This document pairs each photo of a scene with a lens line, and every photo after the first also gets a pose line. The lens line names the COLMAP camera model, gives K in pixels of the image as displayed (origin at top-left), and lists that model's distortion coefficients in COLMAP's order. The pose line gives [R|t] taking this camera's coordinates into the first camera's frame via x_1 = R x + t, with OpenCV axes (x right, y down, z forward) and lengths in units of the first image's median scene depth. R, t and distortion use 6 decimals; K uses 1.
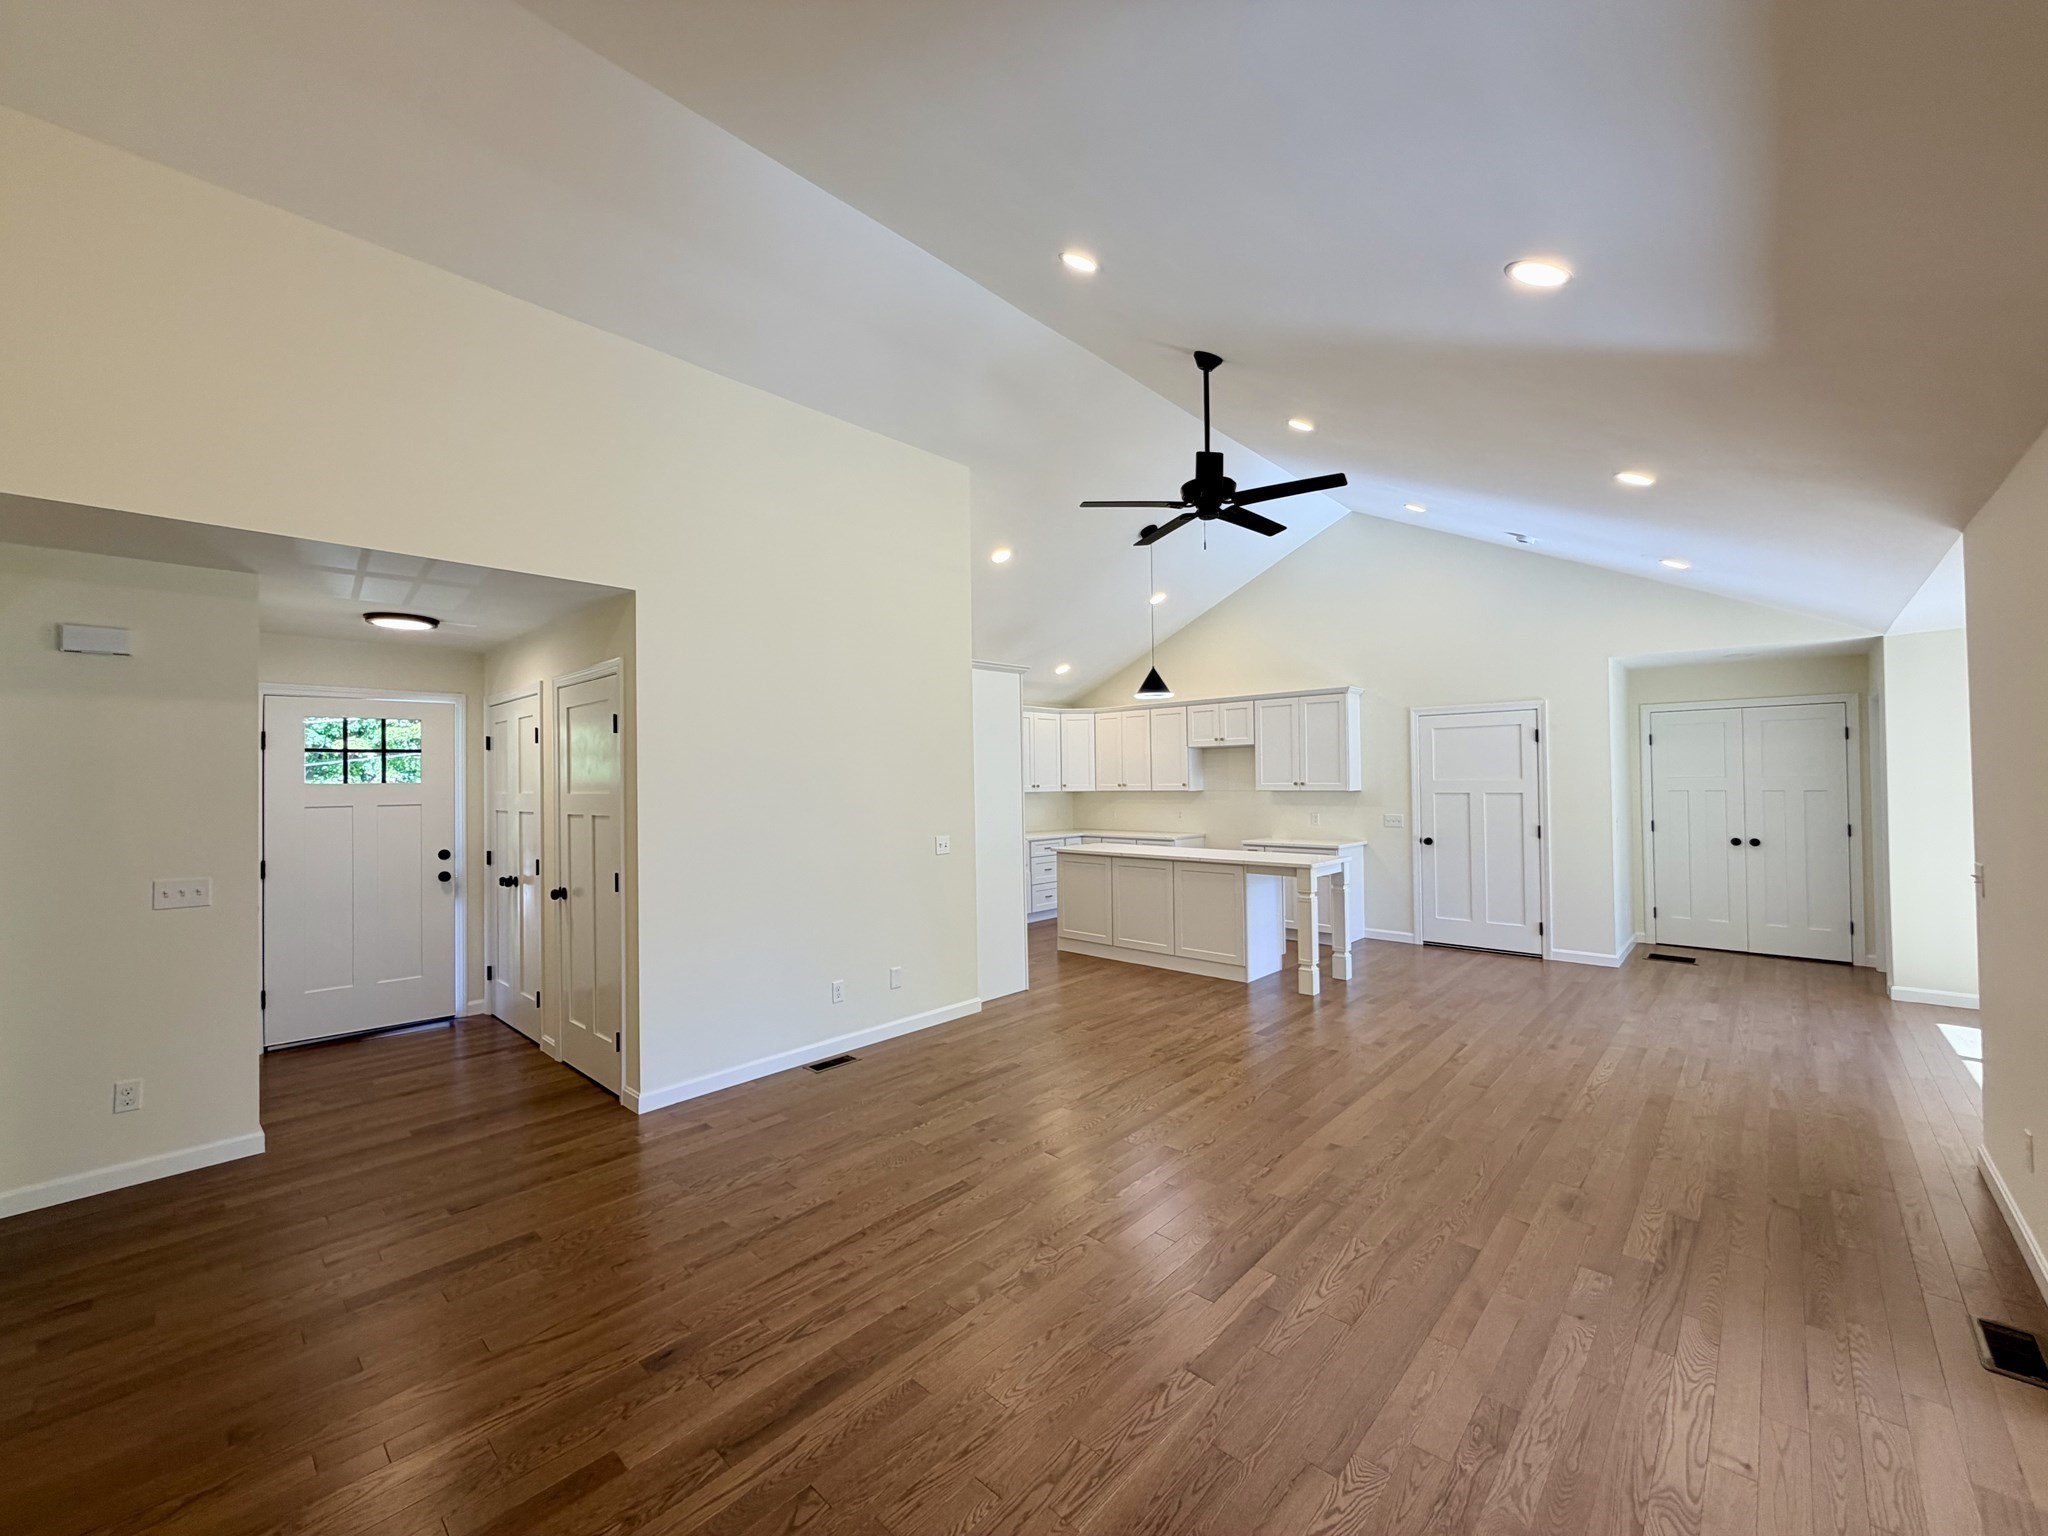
lens RADIAL K [[814.3, 0, 1017.1], [0, 814.3, 772.8], [0, 0, 1]] dist [-0.000286, 0.000027]
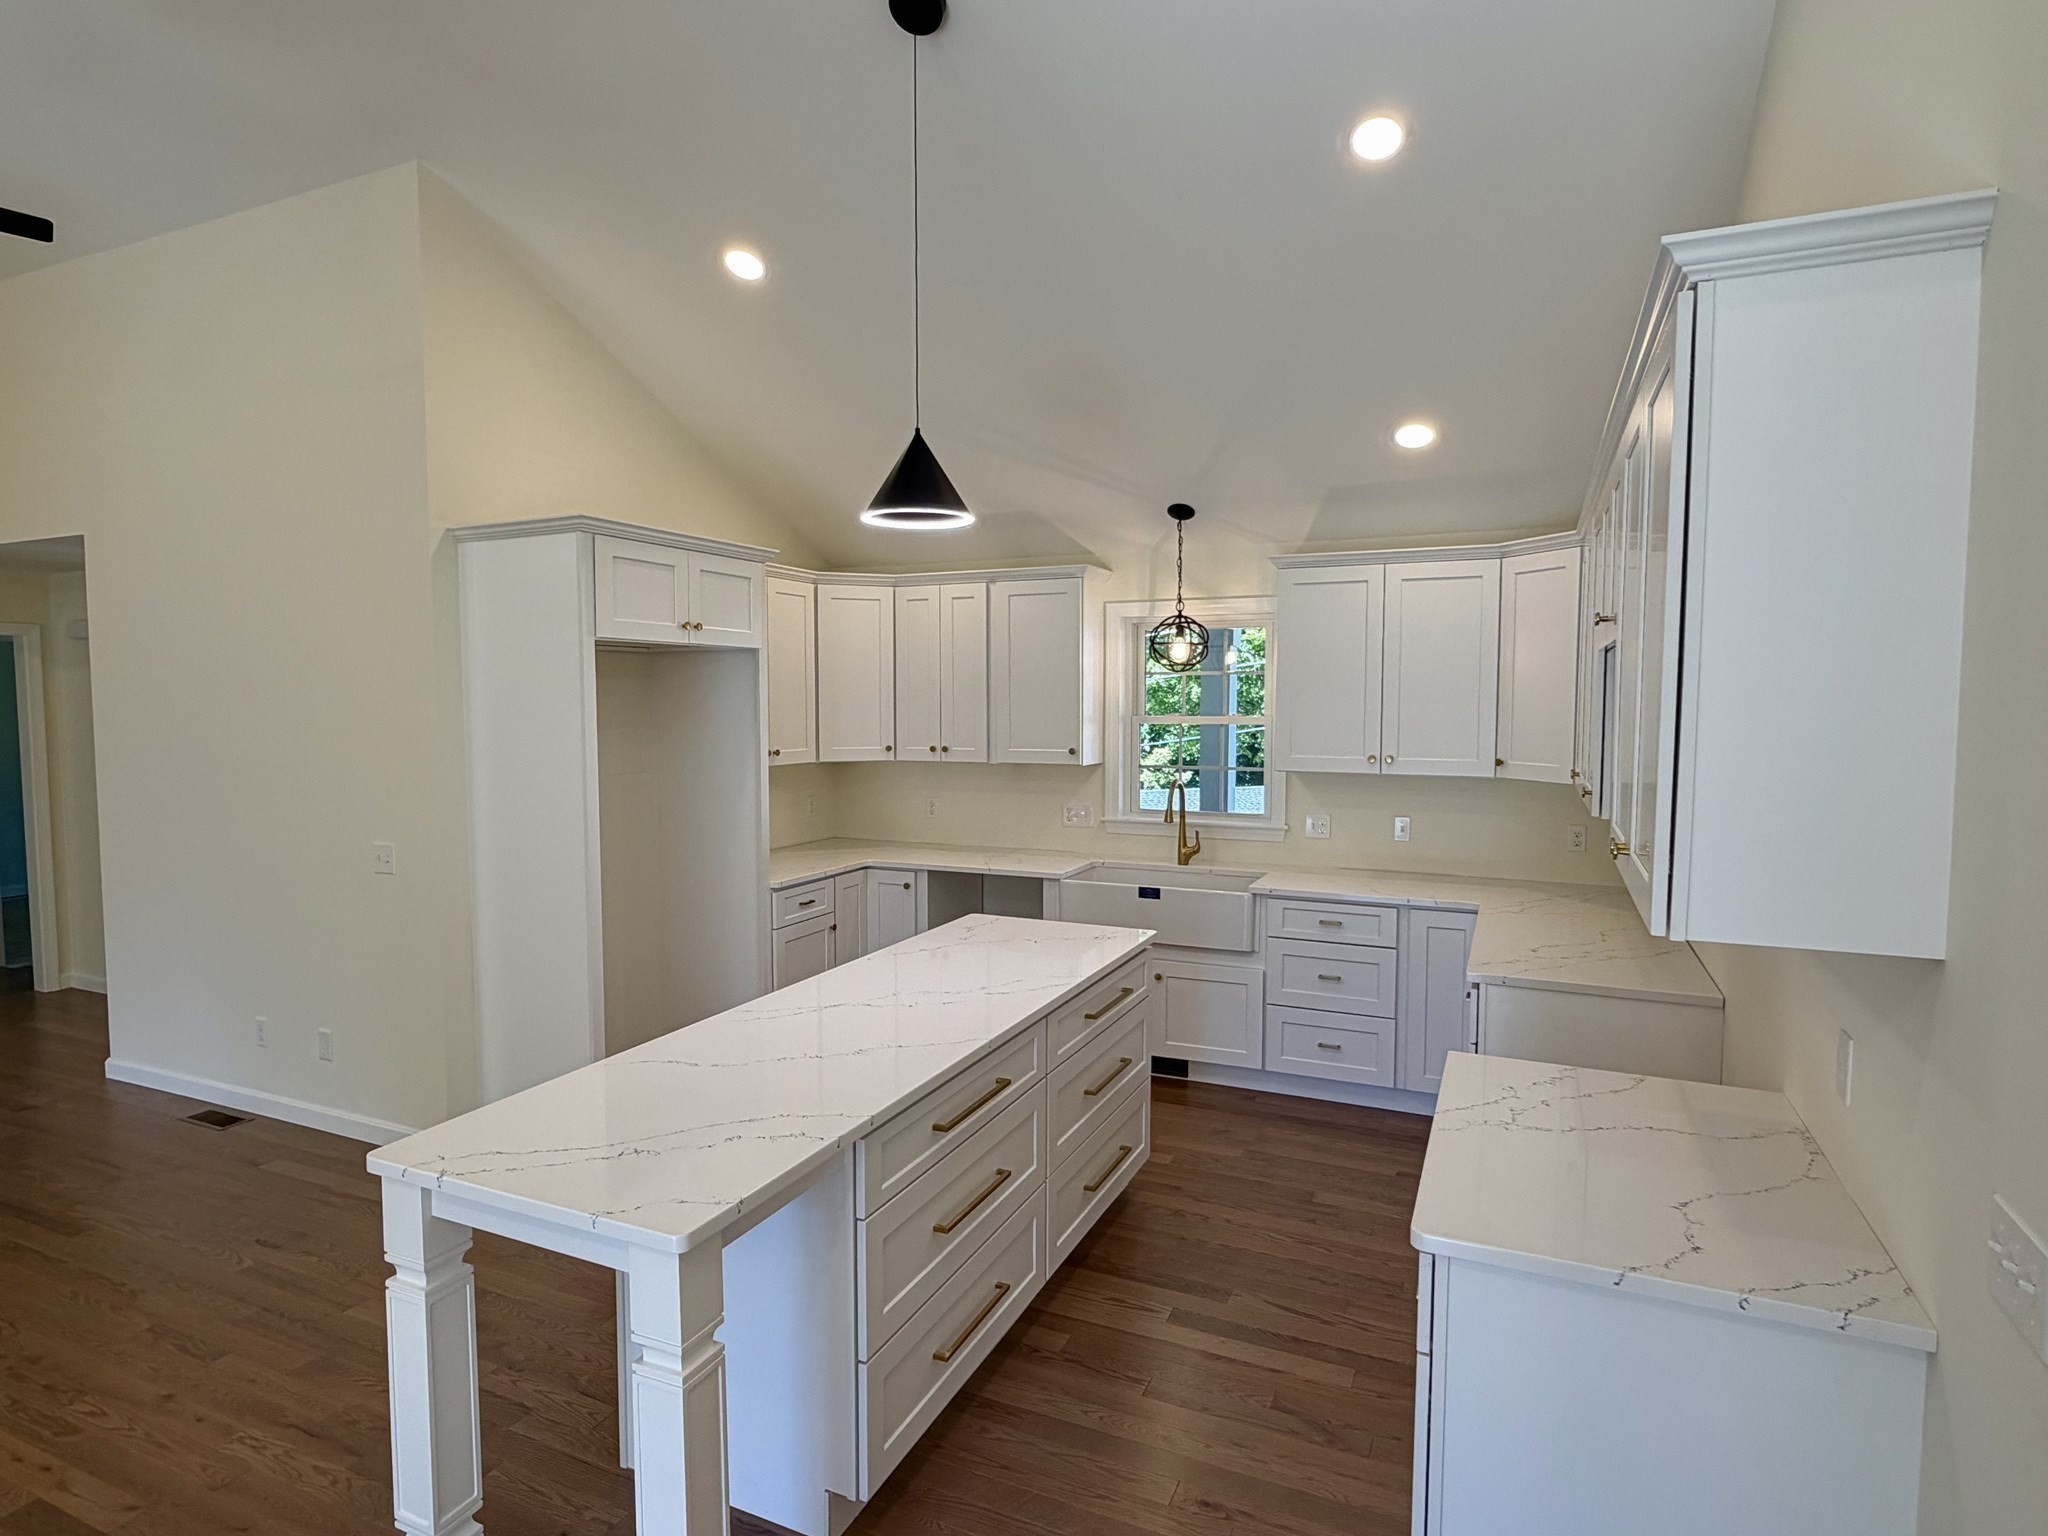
lens RADIAL K [[1114.5, 0, 1022.5], [0, 1114.5, 769.3], [0, 0, 1]] dist [0.000541, -0.000787]
pose [[0.318636, 0.076236, -0.944806, 0.633791], [0.004102, 0.996640, 0.081802, -0.030612], [0.947868, -0.029941, 0.317253, 0.917110]]
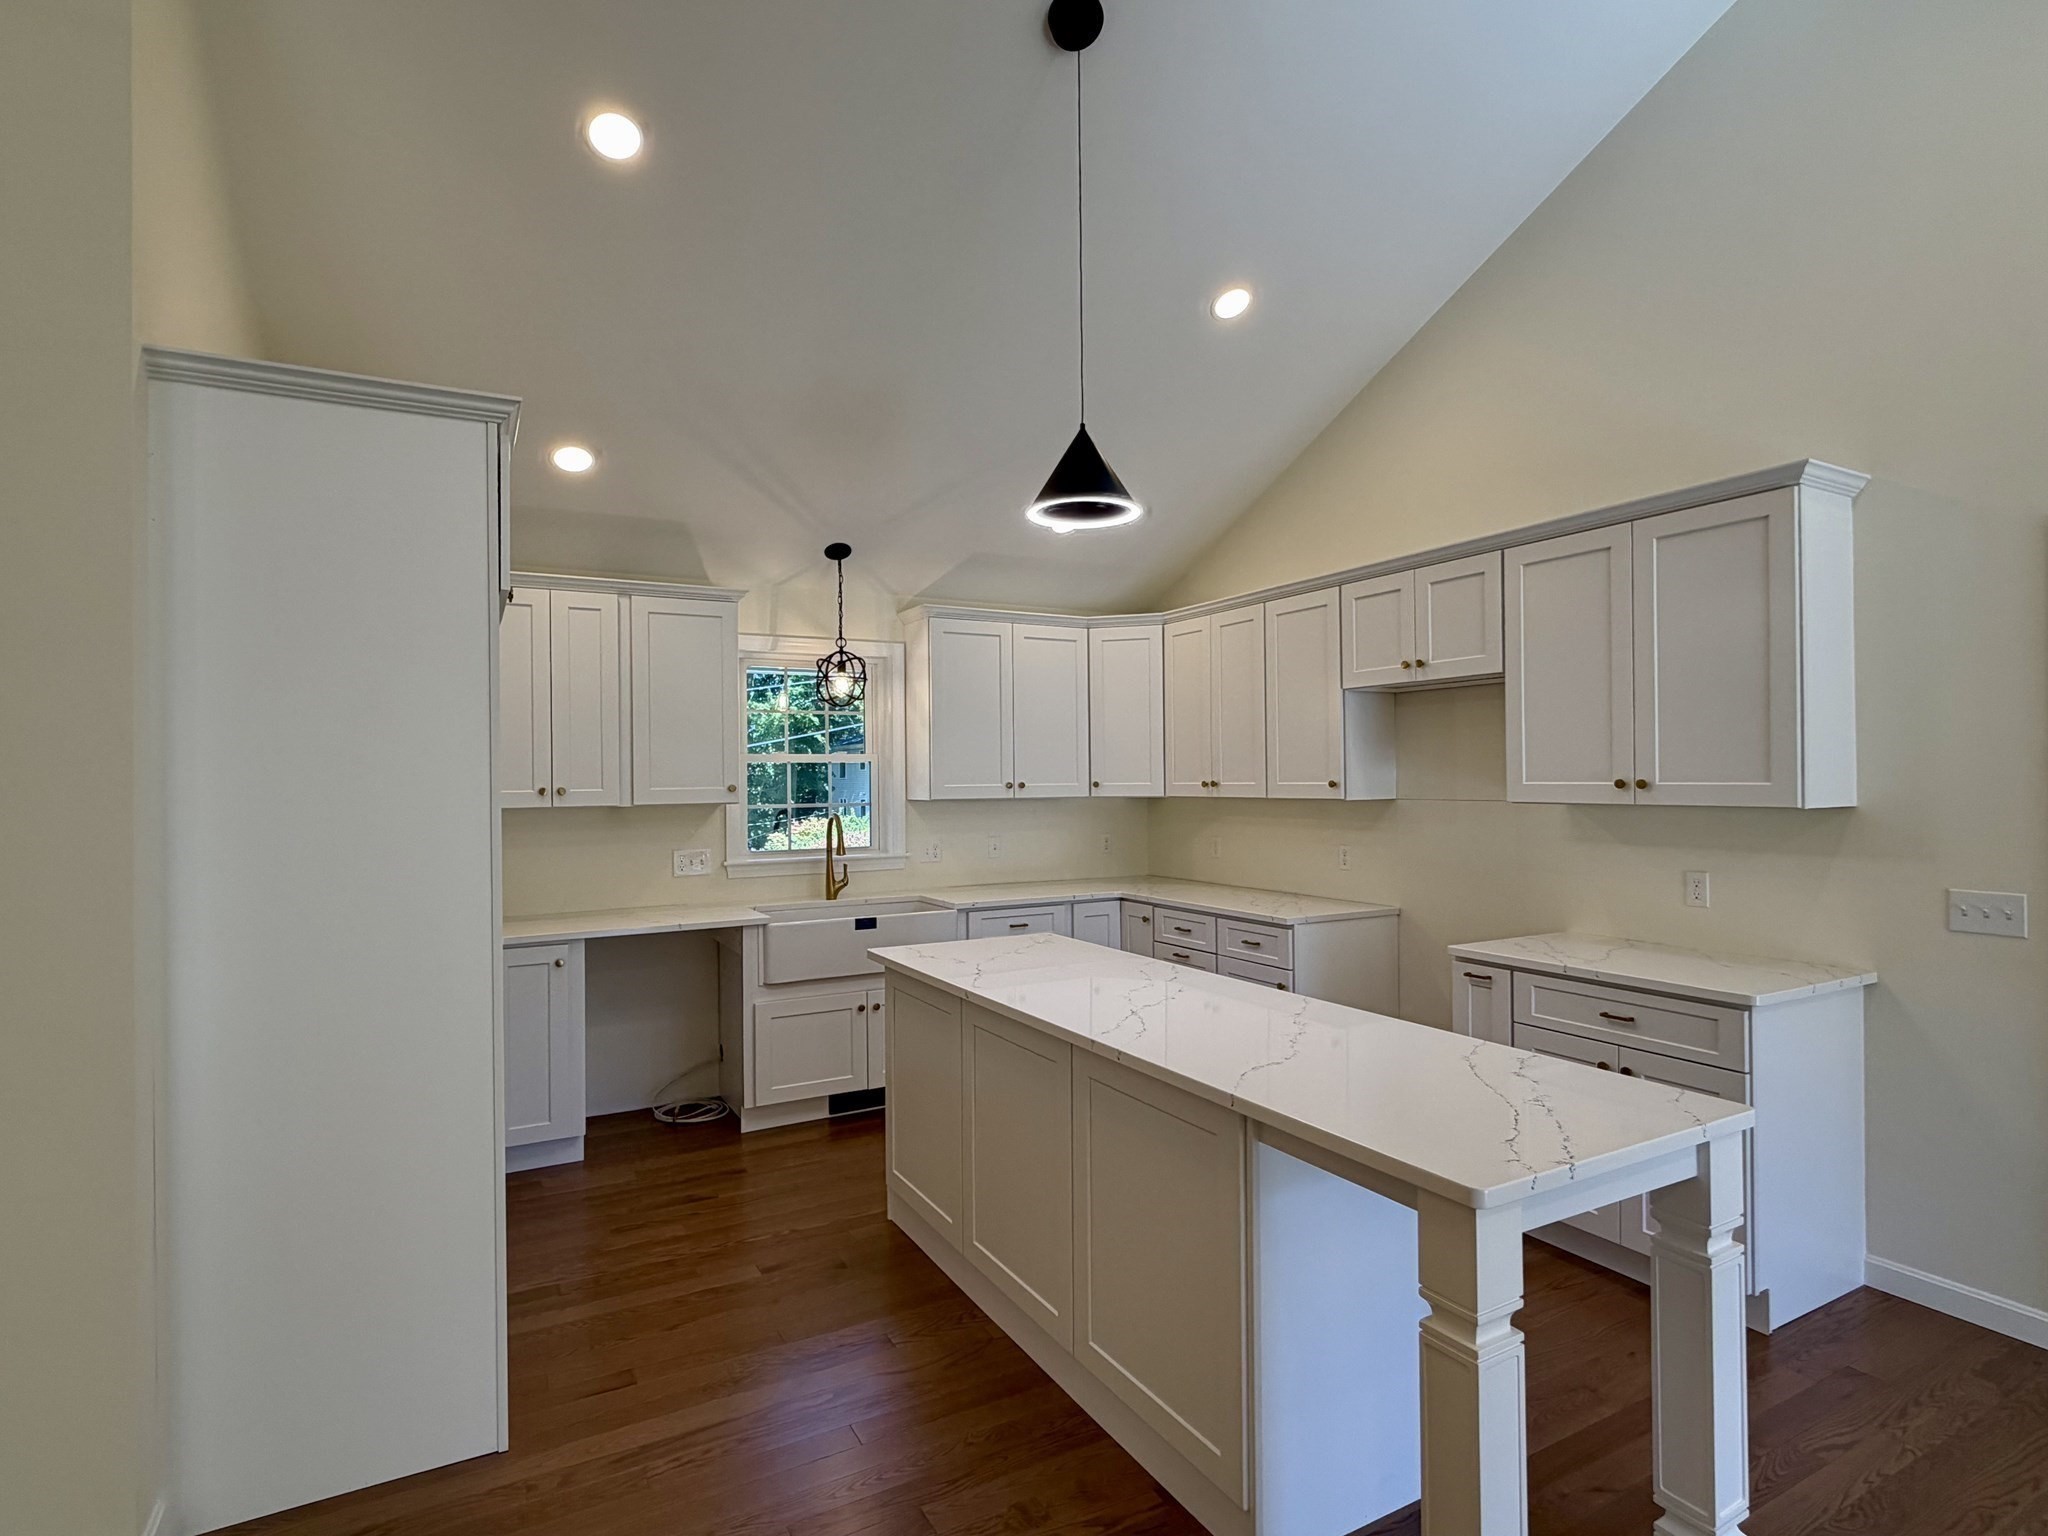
lens RADIAL K [[1044.4, 0, 1022.7], [0, 1044.4, 771.7], [0, 0, 1]] dist [0.002045, -0.000602]
pose [[0.950875, 0.001828, -0.309568, 0.282820], [0.000094, 0.999981, 0.006194, 0.006958], [0.309574, -0.005919, 0.950857, 0.607361]]
